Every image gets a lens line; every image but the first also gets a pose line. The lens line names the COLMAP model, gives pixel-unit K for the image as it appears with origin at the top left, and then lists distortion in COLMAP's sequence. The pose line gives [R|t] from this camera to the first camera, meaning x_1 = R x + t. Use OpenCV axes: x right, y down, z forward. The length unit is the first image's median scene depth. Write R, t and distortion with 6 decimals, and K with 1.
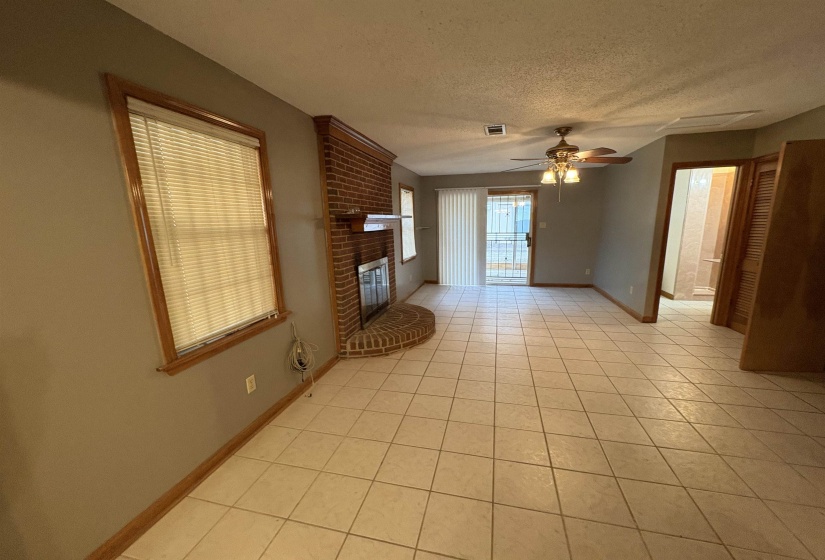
lens RADIAL K [[325.3, 0, 411.2], [0, 325.3, 285.2], [0, 0, 1]] dist [-0.002652, 0.000274]
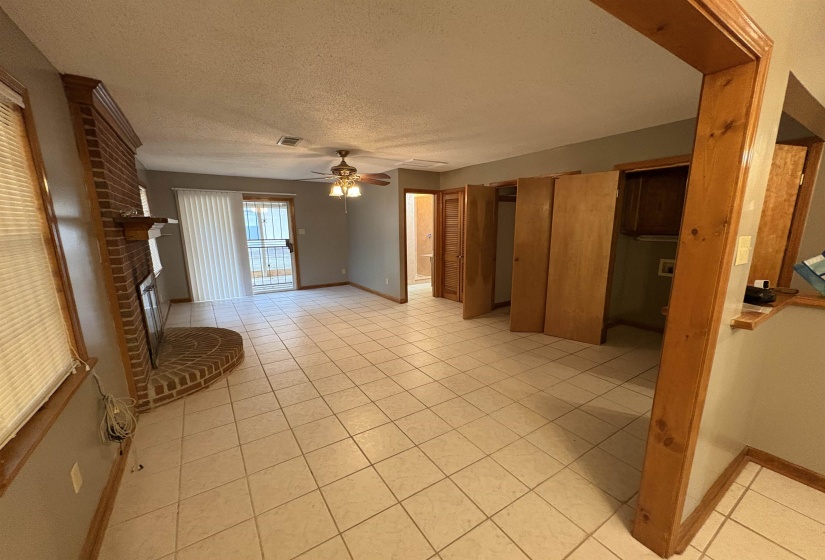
lens RADIAL K [[325.3, 0, 411.4], [0, 325.3, 281.7], [0, 0, 1]] dist [-0.002652, 0.000274]
pose [[0.682932, -0.108921, 0.722316, -0.265217], [0.130620, 0.991093, 0.025953, -0.005790], [-0.718709, 0.076625, 0.691076, 0.030069]]
